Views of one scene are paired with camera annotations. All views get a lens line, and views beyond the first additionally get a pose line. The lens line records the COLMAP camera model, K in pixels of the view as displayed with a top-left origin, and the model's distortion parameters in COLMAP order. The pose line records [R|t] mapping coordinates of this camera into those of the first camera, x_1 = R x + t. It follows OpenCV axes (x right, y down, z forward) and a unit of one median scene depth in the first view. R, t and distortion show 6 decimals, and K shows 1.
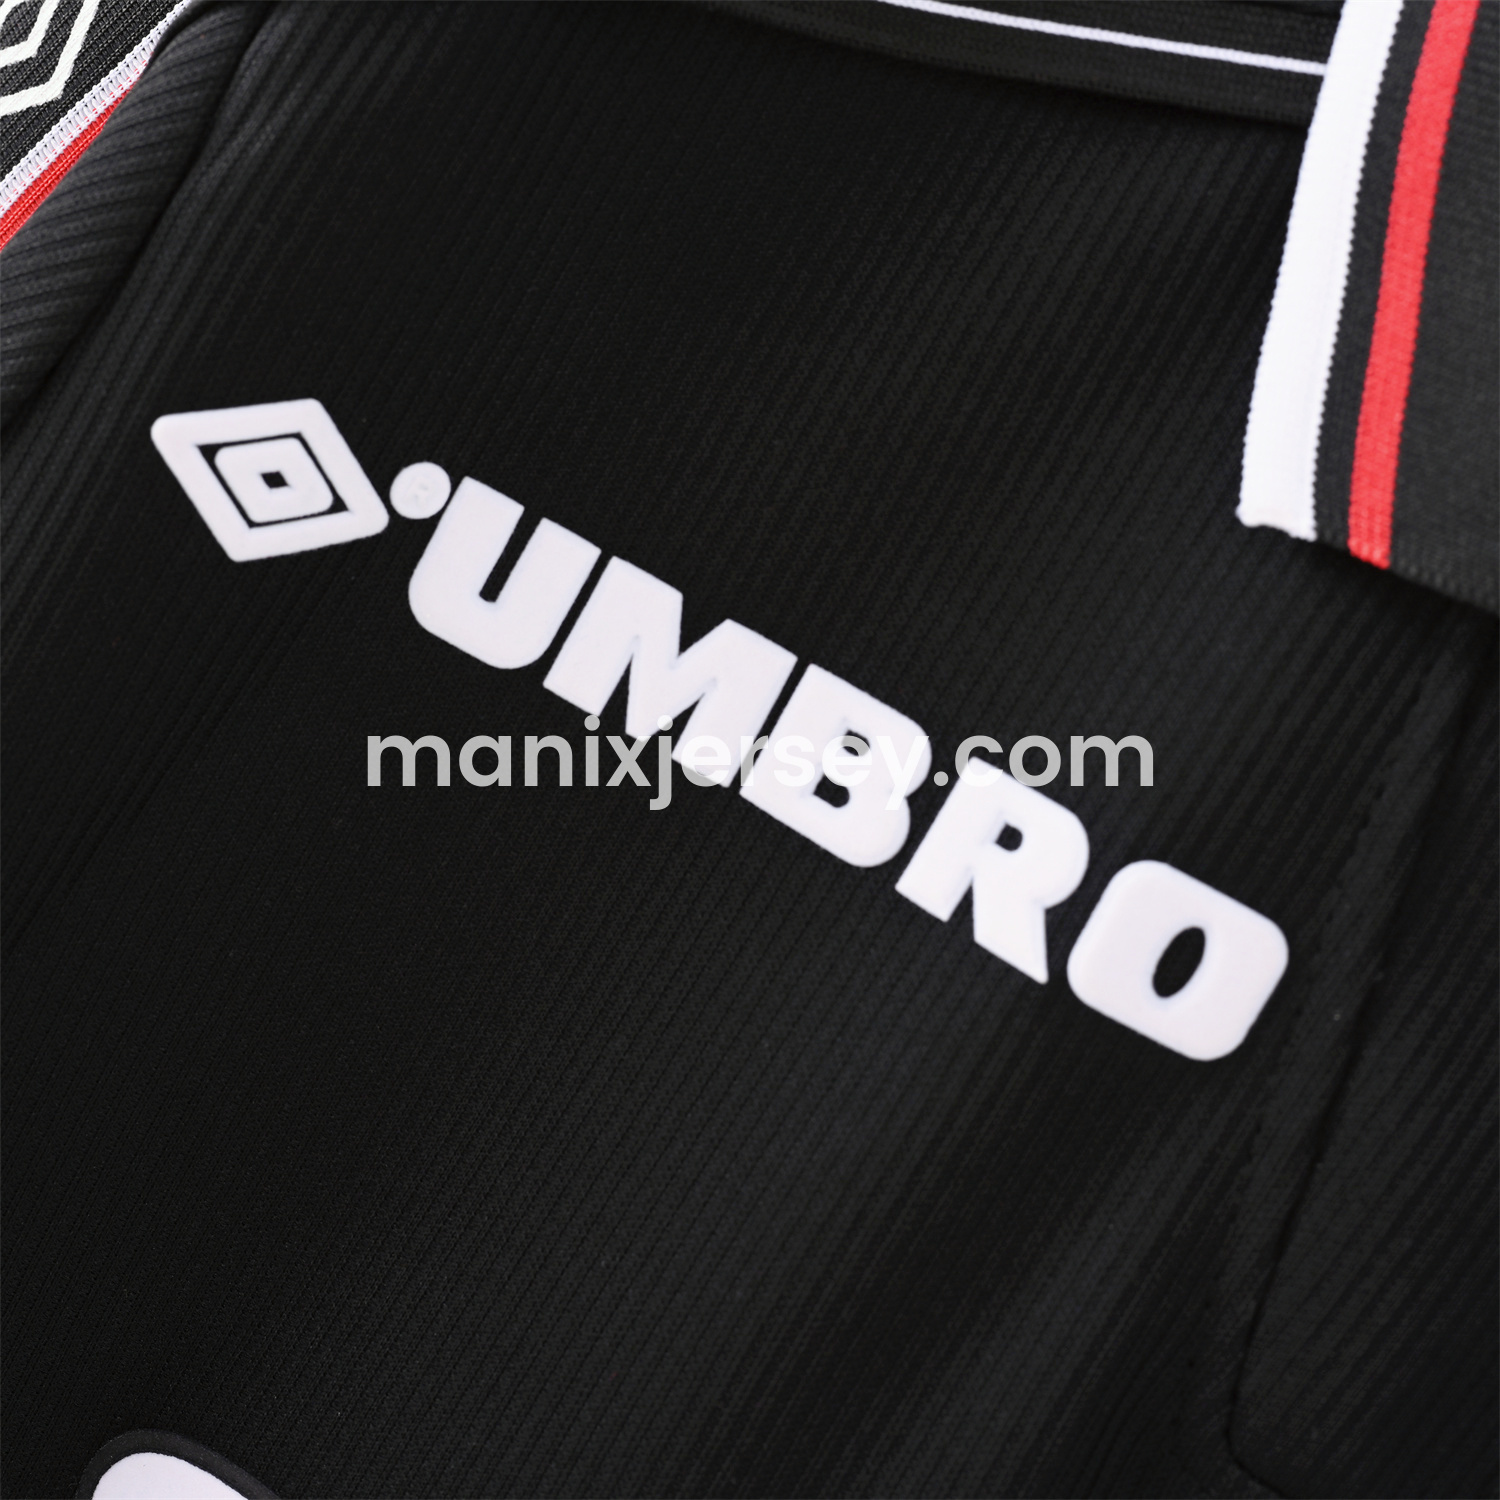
lens RADIAL K [[3101.6, 0, 750.1], [0, 3101.6, 749.0], [0, 0, 1]] dist [-0.041612, 0.000000]
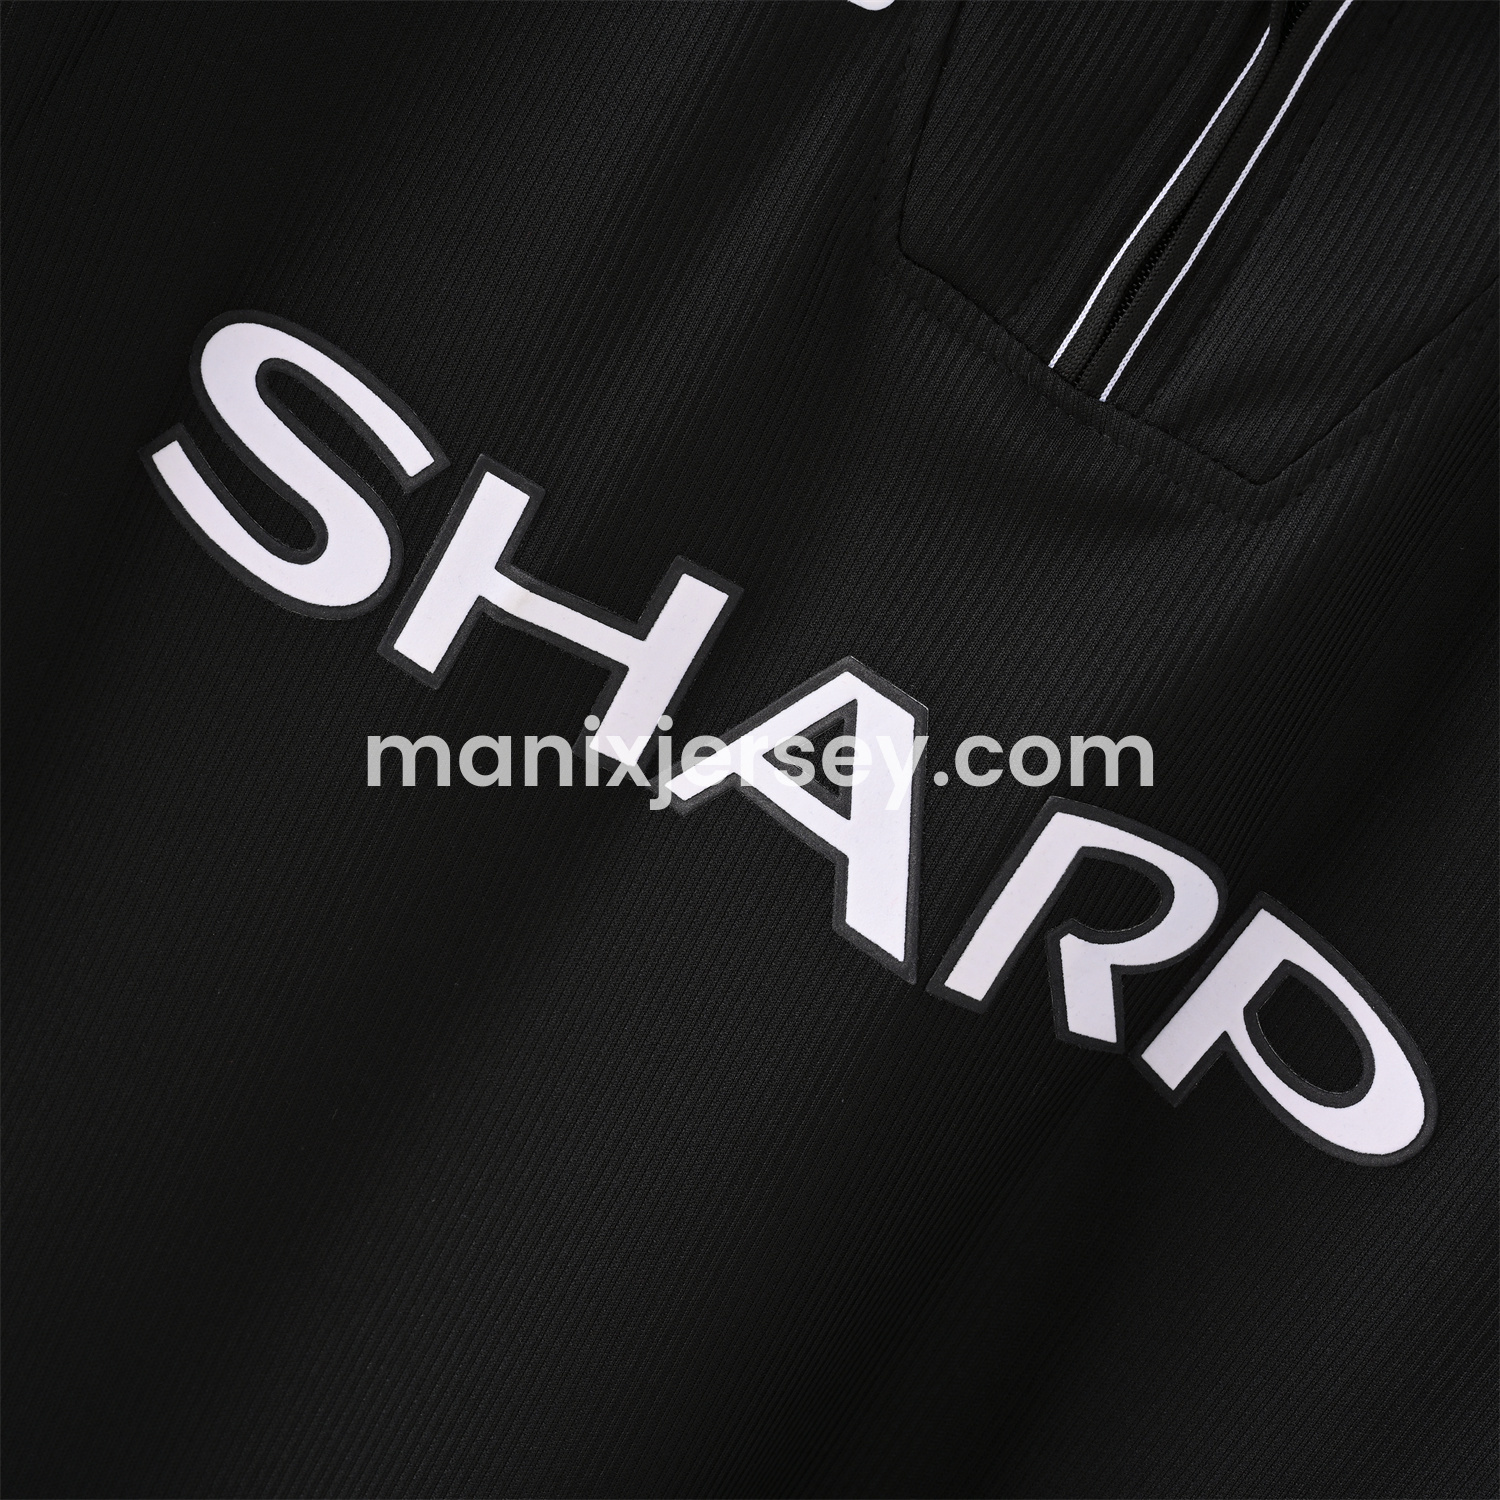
lens RADIAL K [[3101.6, 0, 750.9], [0, 3101.6, 746.8], [0, 0, 1]] dist [-0.041612, 0.000000]
pose [[0.996237, -0.058596, 0.063865, -0.050028], [0.046706, 0.983651, 0.173924, 0.197483], [-0.073012, -0.170286, 0.982686, -0.702723]]
